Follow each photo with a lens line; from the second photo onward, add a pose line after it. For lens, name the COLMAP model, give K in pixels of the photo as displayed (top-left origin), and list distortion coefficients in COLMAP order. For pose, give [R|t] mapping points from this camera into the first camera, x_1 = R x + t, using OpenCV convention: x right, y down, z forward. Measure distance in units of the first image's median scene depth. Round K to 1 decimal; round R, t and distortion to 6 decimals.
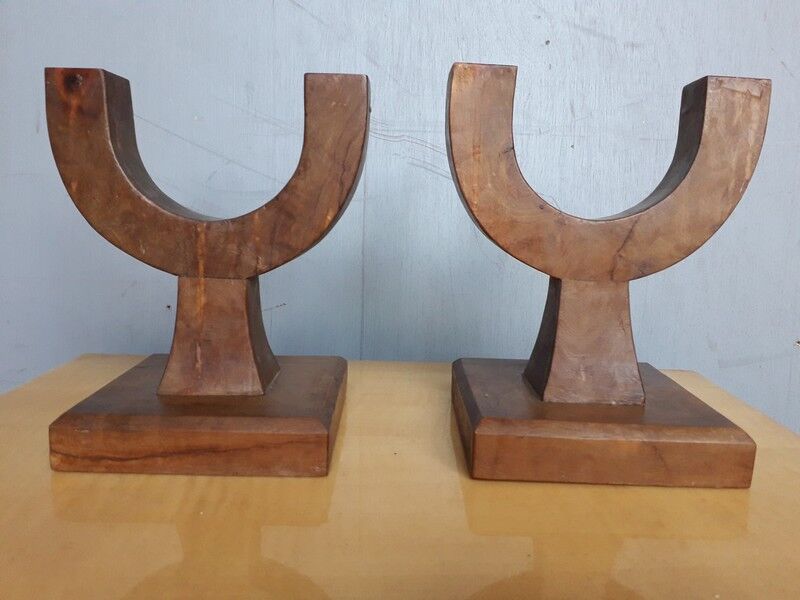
lens RADIAL K [[627.8, 0, 399.2], [0, 627.8, 313.5], [0, 0, 1]] dist [0.013348, -0.002590]
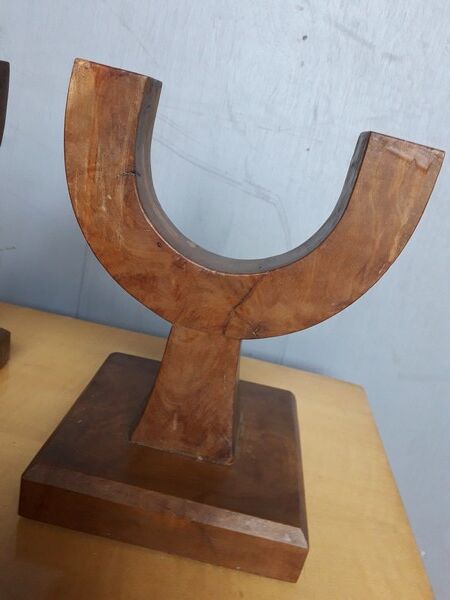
lens RADIAL K [[470.6, 0, 225.0], [0, 470.6, 300.0], [0, 0, 1]] dist [0.003290, -0.006174]
pose [[0.979082, 0.202287, -0.021873, 0.348320], [-0.195560, 0.965258, 0.173301, -0.225913], [0.056170, -0.165399, 0.984626, 0.329613]]
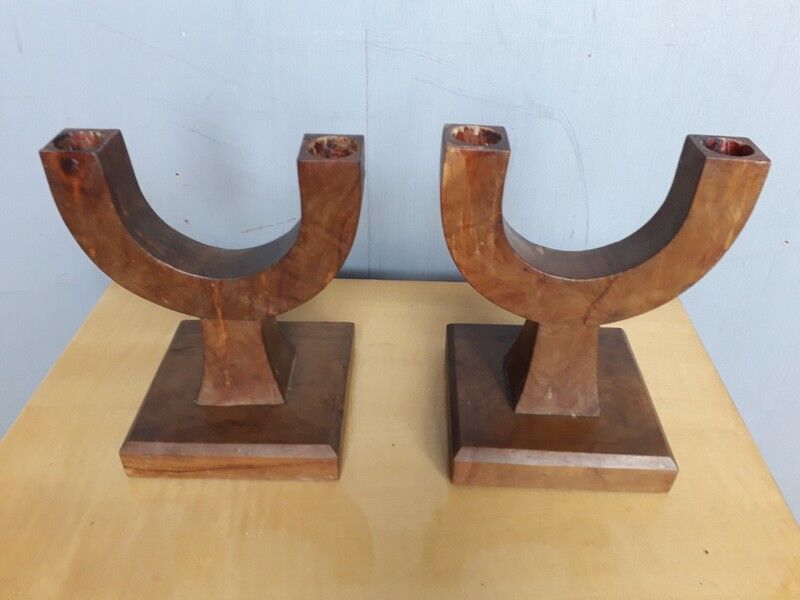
lens RADIAL K [[620.0, 0, 400.4], [0, 620.0, 285.8], [0, 0, 1]] dist [0.060439, -0.099342]
pose [[0.999538, 0.006183, -0.029752, 0.043795], [0.007474, 0.898988, 0.437909, -0.608528], [0.029454, -0.437929, 0.898527, 0.025518]]
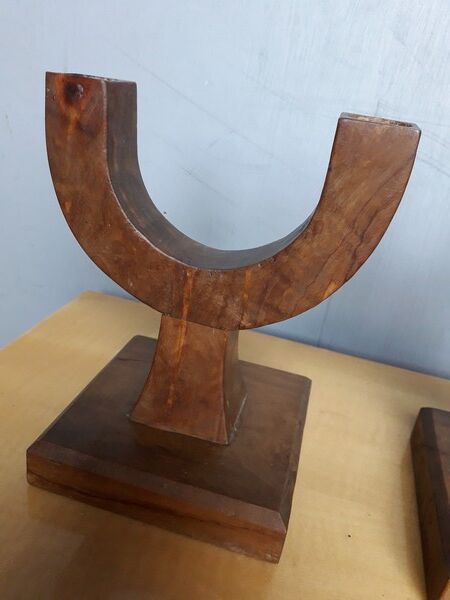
lens RADIAL K [[463.7, 0, 227.1], [0, 463.7, 307.2], [0, 0, 1]] dist [0.269639, -0.606109]
pose [[0.960152, 0.203193, -0.191885, -0.117711], [-0.150574, 0.954521, 0.257327, -0.274164], [0.235446, -0.218181, 0.947081, 0.341734]]
